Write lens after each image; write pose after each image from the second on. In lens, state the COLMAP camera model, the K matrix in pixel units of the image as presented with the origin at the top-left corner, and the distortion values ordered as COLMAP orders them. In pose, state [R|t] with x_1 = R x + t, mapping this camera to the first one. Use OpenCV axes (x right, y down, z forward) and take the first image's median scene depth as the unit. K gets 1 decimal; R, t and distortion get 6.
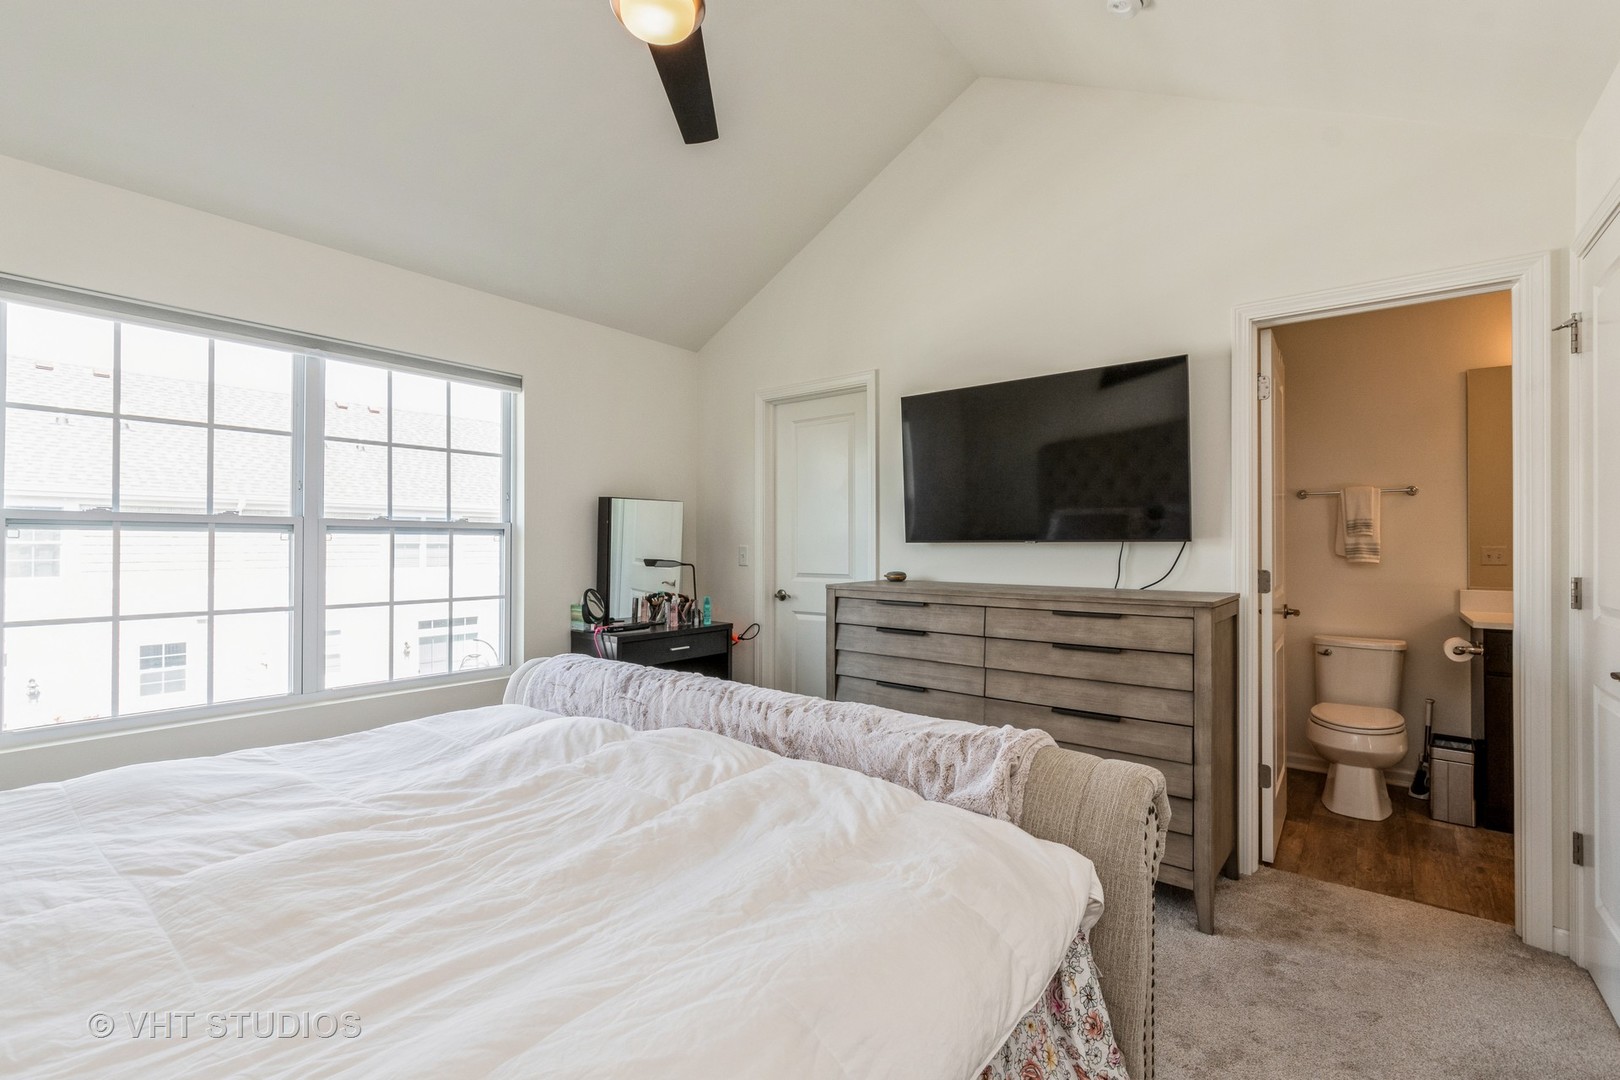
lens RADIAL K [[736.0, 0, 810.6], [0, 736.0, 540.4], [0, 0, 1]] dist [-0.004229, -0.001064]
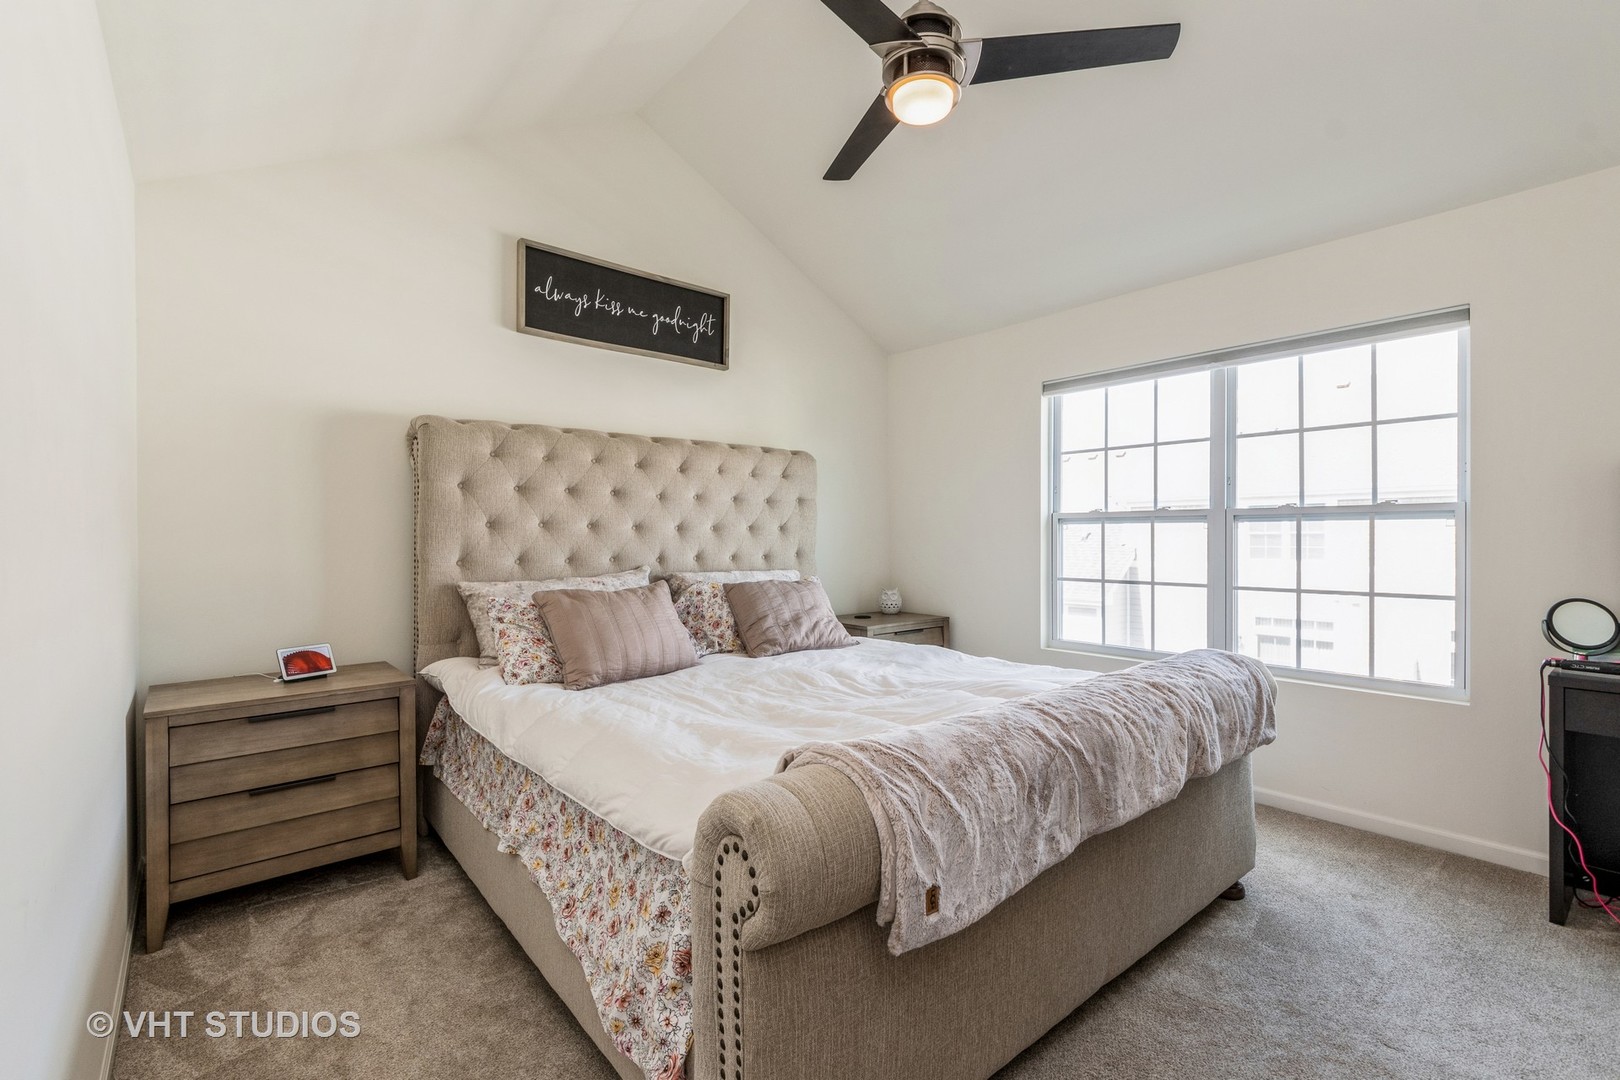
lens RADIAL K [[736.0, 0, 811.4], [0, 736.0, 540.0], [0, 0, 1]] dist [-0.004229, -0.001064]
pose [[-0.202064, 0.003312, -0.979367, 0.529938], [0.010761, 0.999941, 0.001161, 0.008232], [0.979313, -0.010304, -0.202088, 0.556011]]
